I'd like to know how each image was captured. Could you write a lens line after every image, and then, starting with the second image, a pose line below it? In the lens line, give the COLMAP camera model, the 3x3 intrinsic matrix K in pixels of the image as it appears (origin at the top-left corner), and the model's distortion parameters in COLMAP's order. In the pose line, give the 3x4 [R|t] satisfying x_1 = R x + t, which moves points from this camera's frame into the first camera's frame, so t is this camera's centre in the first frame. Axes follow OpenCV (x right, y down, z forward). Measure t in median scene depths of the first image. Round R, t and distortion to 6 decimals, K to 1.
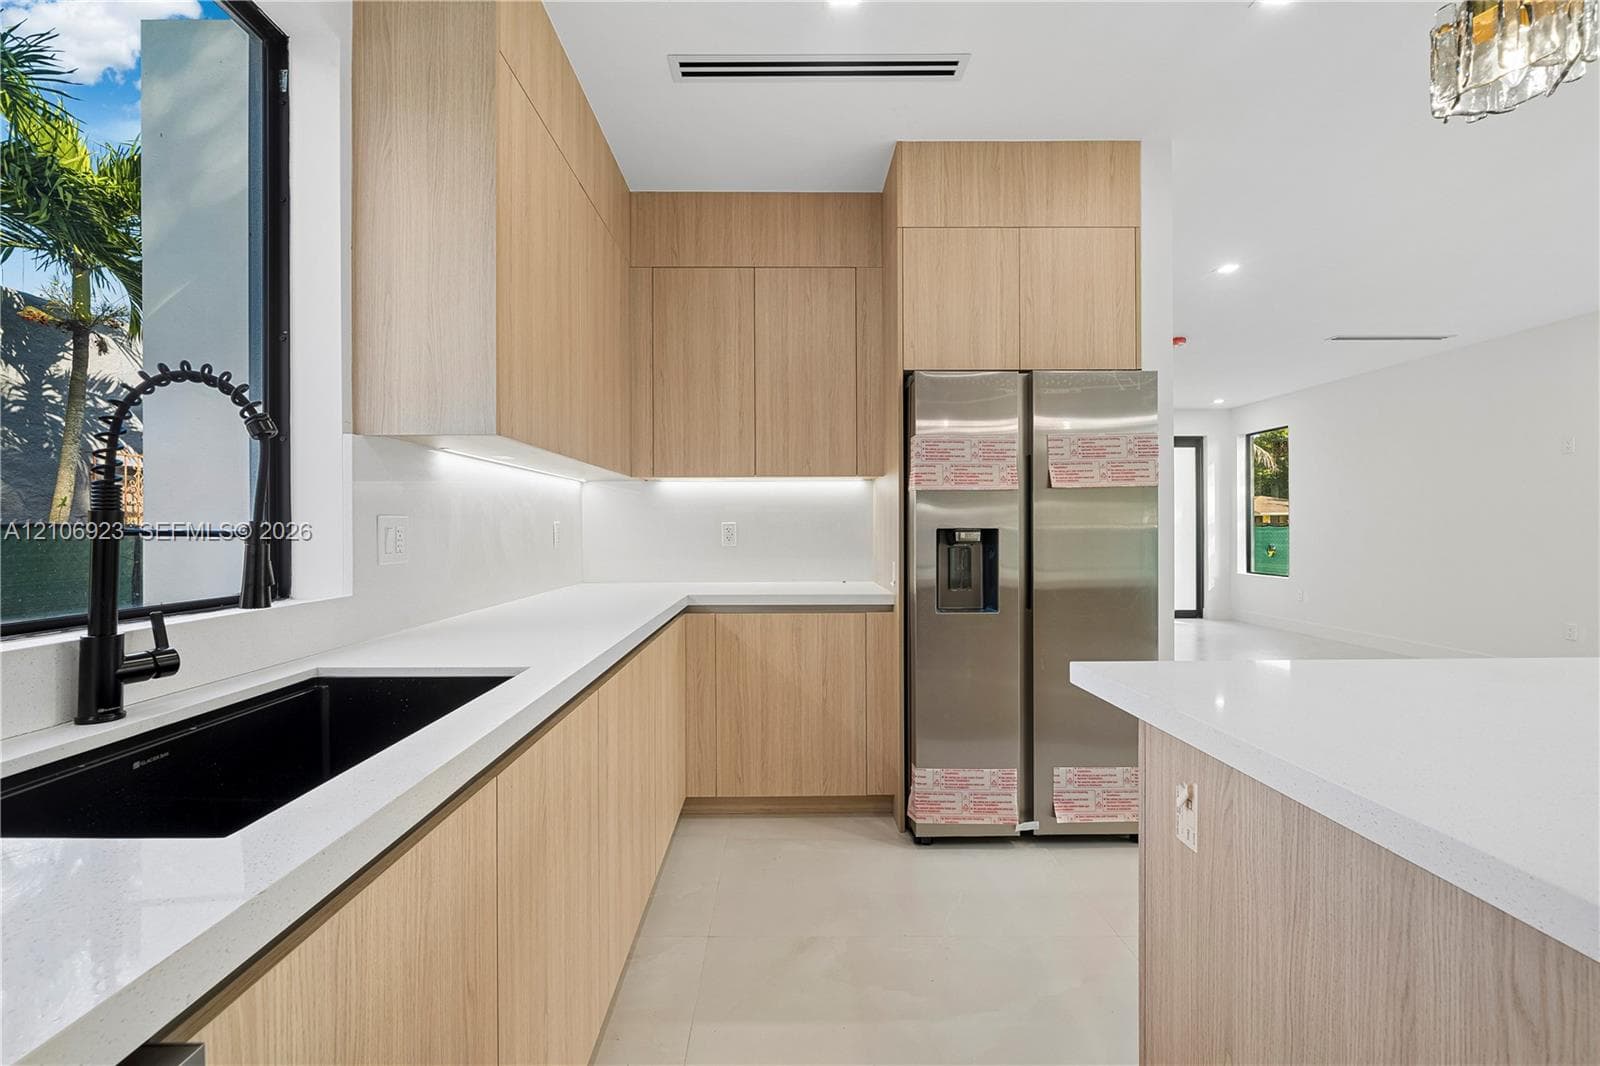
lens RADIAL K [[652.1, 0, 784.8], [0, 652.1, 526.0], [0, 0, 1]] dist [-0.000283, 0.000560]
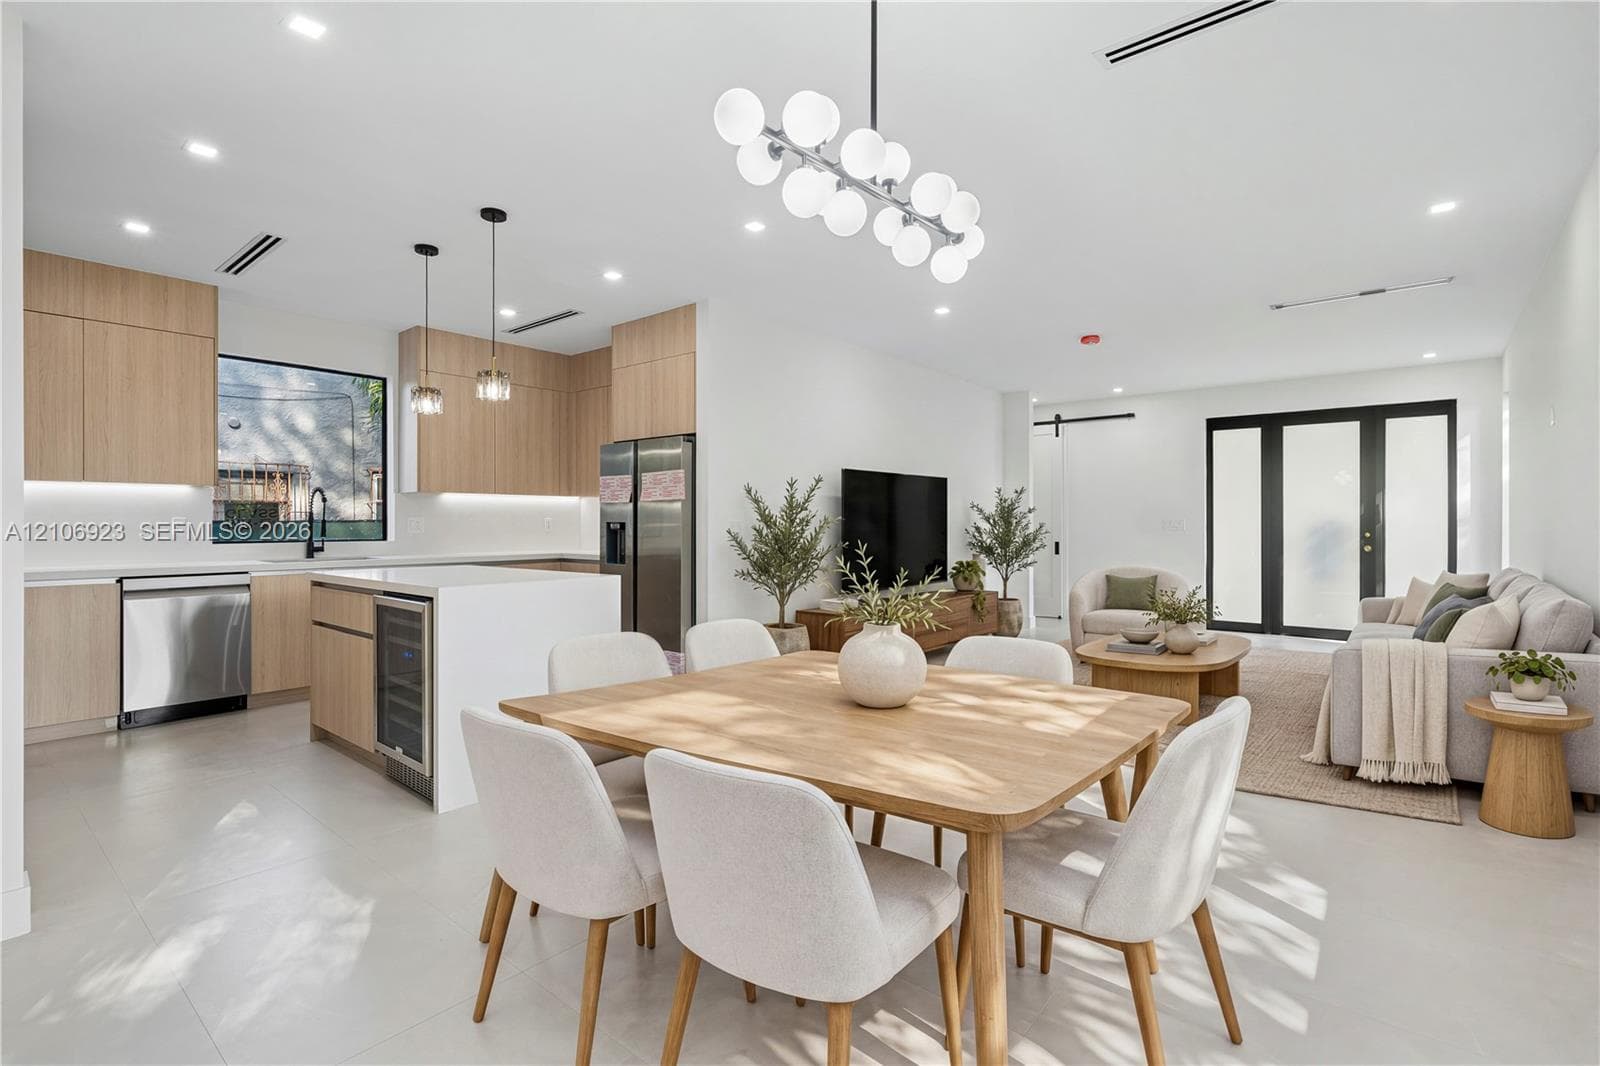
lens RADIAL K [[762.1, 0, 803.0], [0, 762.1, 524.0], [0, 0, 1]] dist [-0.000837, 0.000169]
pose [[0.761419, 0.002278, -0.648256, 2.102900], [-0.001577, 0.999997, 0.001662, 0.004326], [0.648258, -0.000244, 0.761420, -0.381260]]
